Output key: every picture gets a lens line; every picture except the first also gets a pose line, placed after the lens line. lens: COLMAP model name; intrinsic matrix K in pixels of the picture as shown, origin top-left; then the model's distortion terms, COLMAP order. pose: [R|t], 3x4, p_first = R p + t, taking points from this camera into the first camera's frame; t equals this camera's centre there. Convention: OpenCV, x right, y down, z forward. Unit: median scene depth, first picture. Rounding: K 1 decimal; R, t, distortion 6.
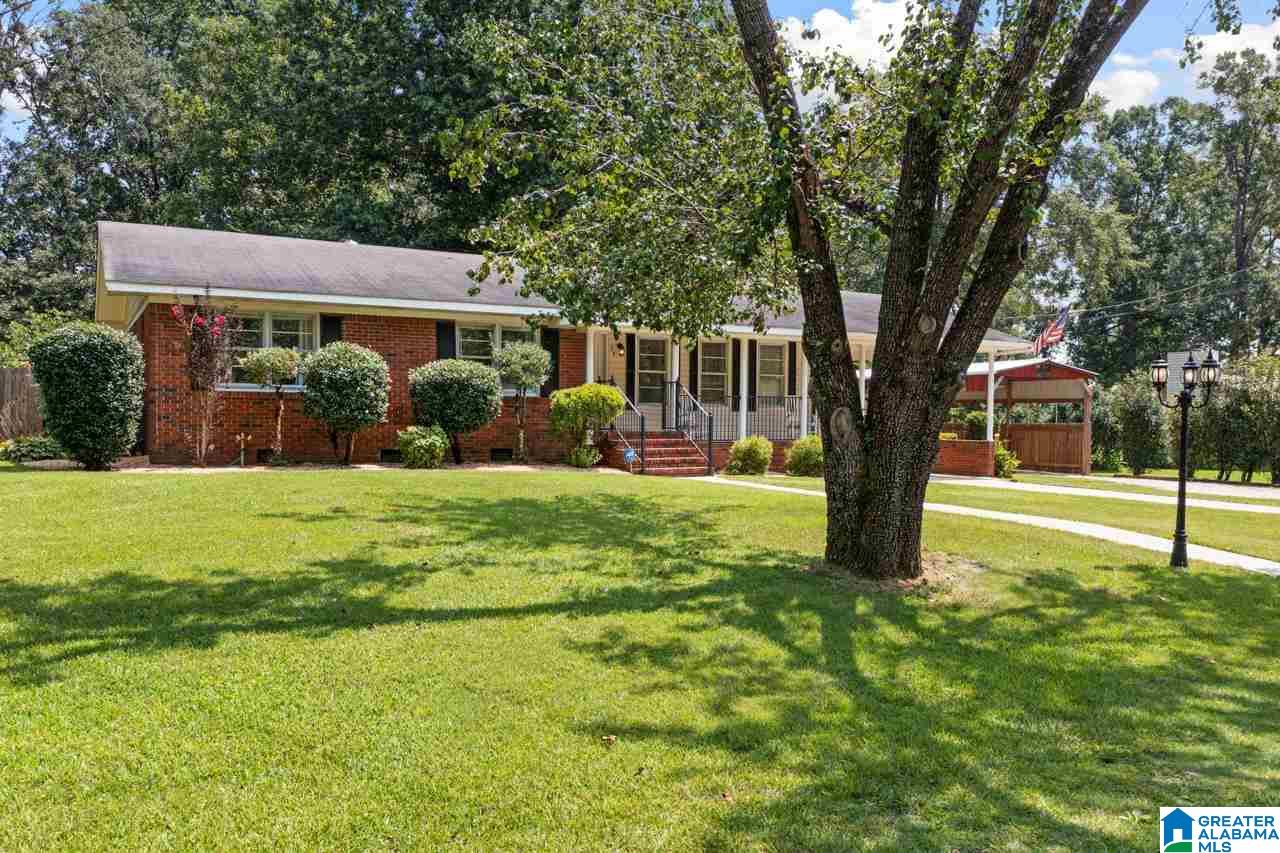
lens RADIAL K [[1033.7, 0, 641.4], [0, 1033.7, 419.4], [0, 0, 1]] dist [-0.002040, -0.007032]
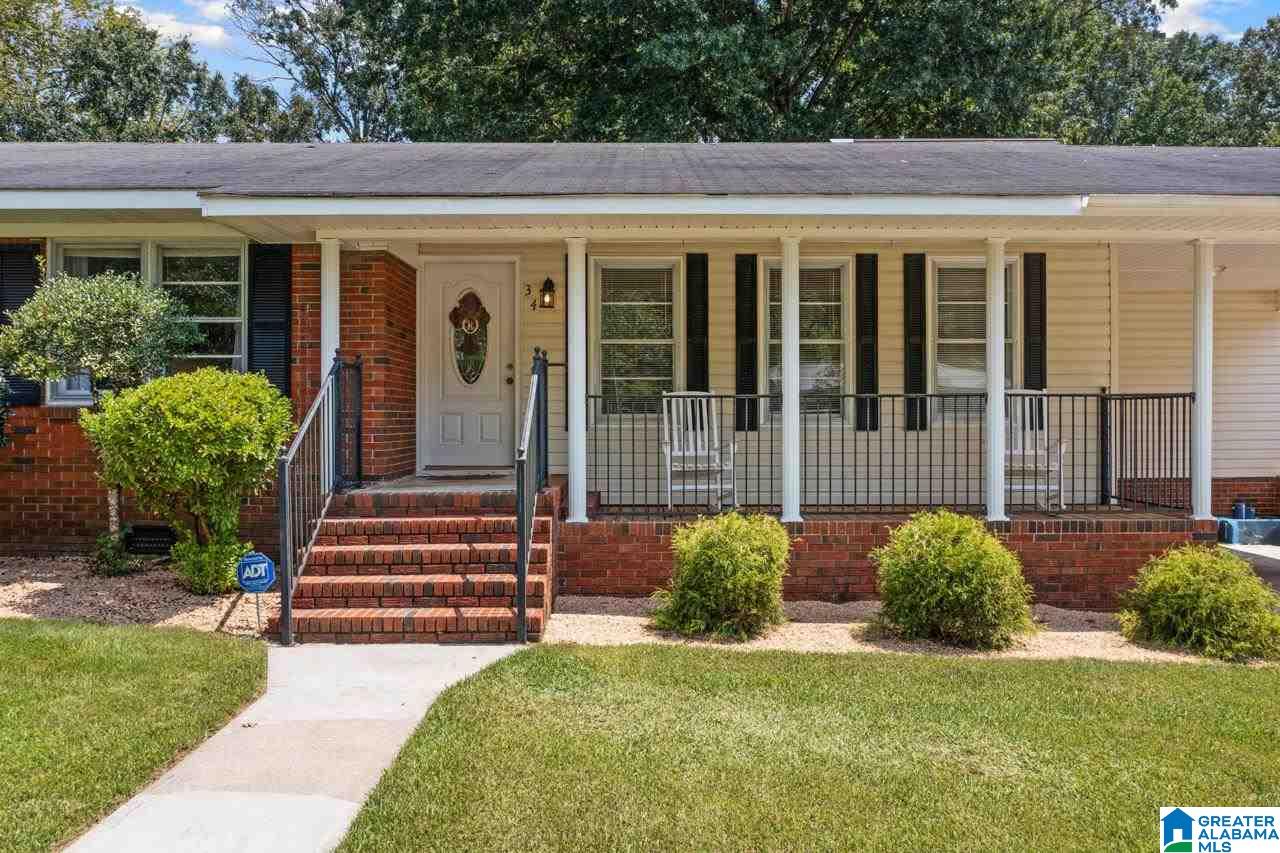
lens RADIAL K [[1051.1, 0, 660.2], [0, 1051.1, 425.4], [0, 0, 1]] dist [-0.004108, -0.003272]
pose [[0.883095, -0.004813, -0.469170, 0.265955], [0.007071, 0.999970, 0.003050, -0.014763], [0.469141, -0.006011, 0.883103, 0.726077]]
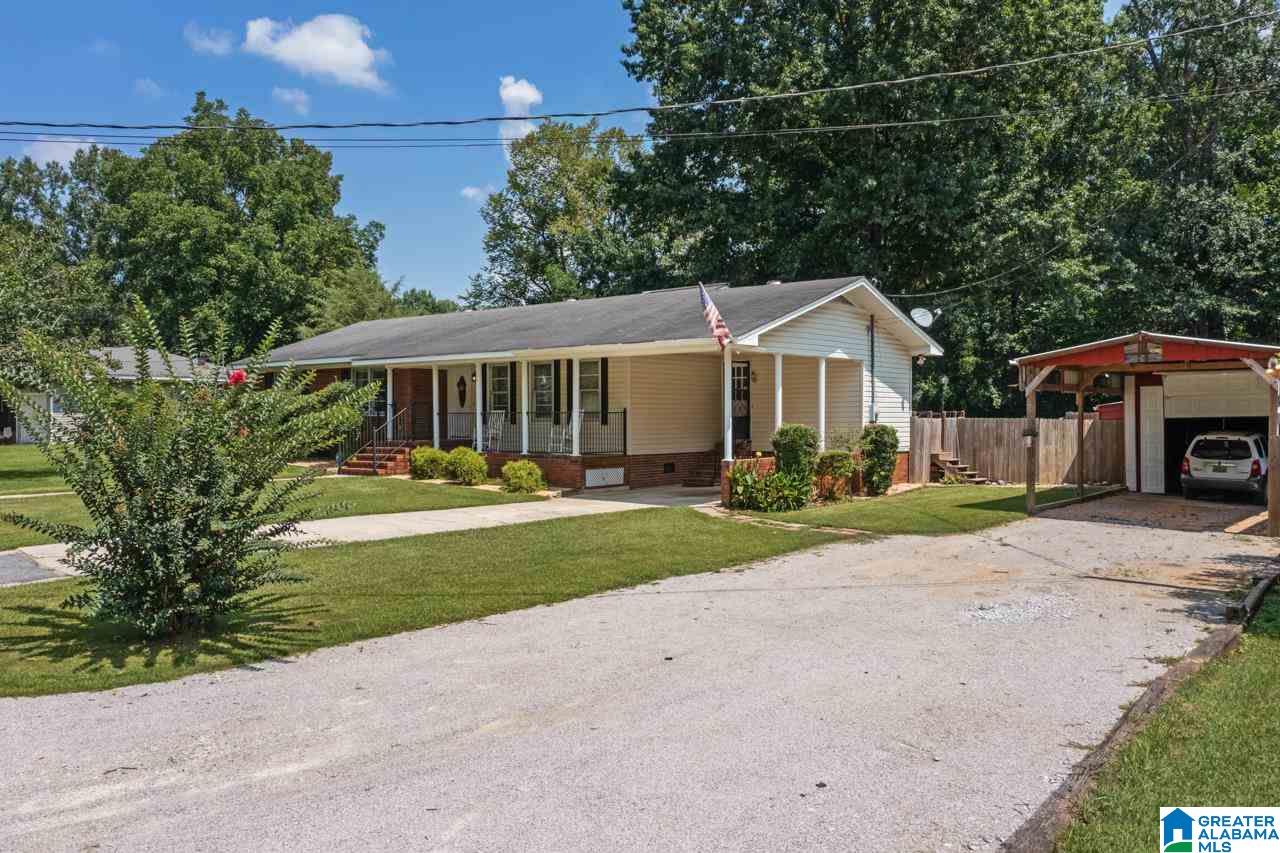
lens RADIAL K [[1041.2, 0, 640.0], [0, 1041.2, 426.5], [0, 0, 1]] dist [-0.010716, 0.004382]
pose [[0.384946, 0.001120, -0.922938, 1.416764], [0.002404, 0.999995, 0.002216, -0.010805], [0.922936, -0.003072, 0.384941, 0.807709]]
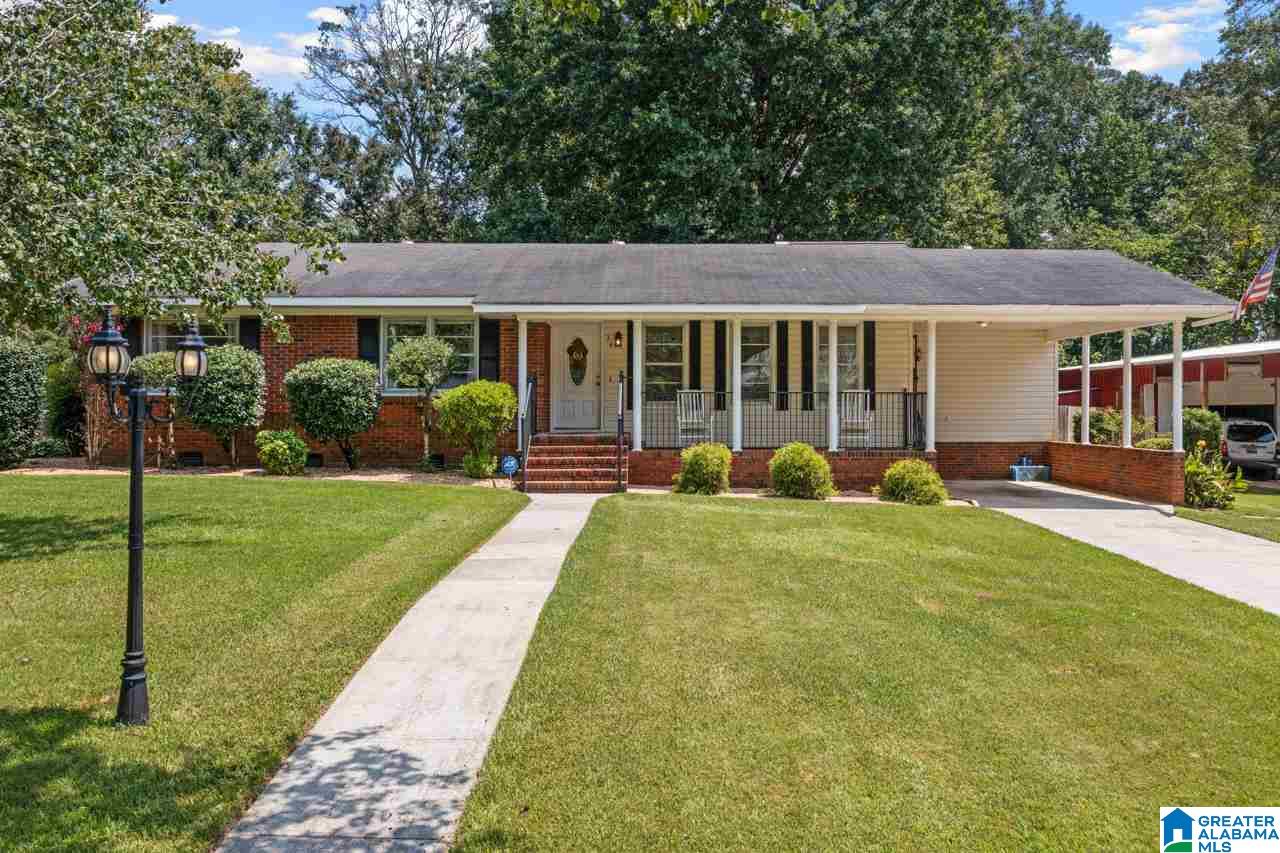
lens RADIAL K [[1033.7, 0, 641.4], [0, 1033.7, 419.4], [0, 0, 1]] dist [-0.002040, -0.007032]
pose [[0.868623, 0.000398, -0.495474, 0.486216], [0.002413, 0.999984, 0.005033, -0.006563], [0.495468, -0.005567, 0.868608, 0.304968]]
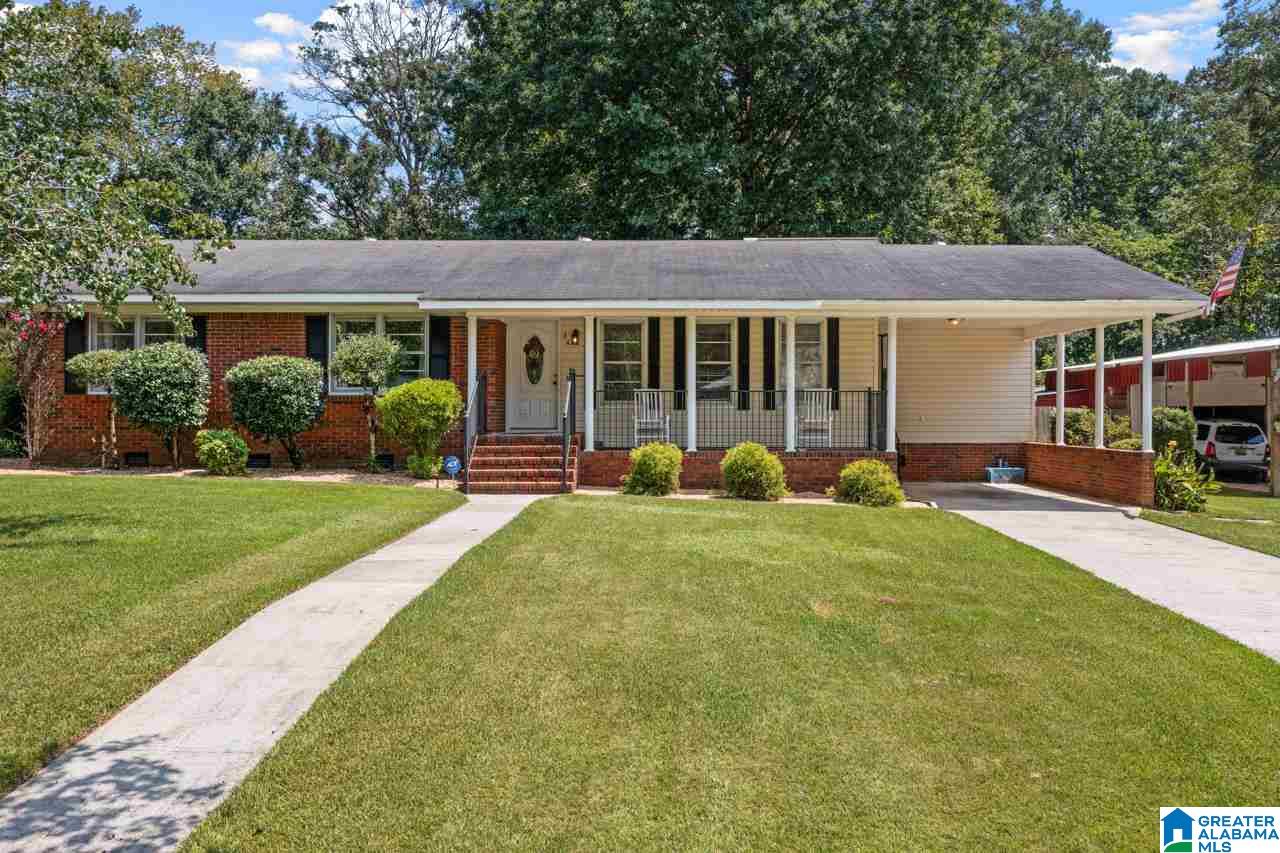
lens RADIAL K [[1041.2, 0, 640.0], [0, 1041.2, 426.5], [0, 0, 1]] dist [-0.010716, 0.004382]
pose [[0.863145, 0.001780, -0.504953, 0.519766], [0.002348, 0.999969, 0.007538, -0.002014], [0.504950, -0.007692, 0.863114, 0.345290]]
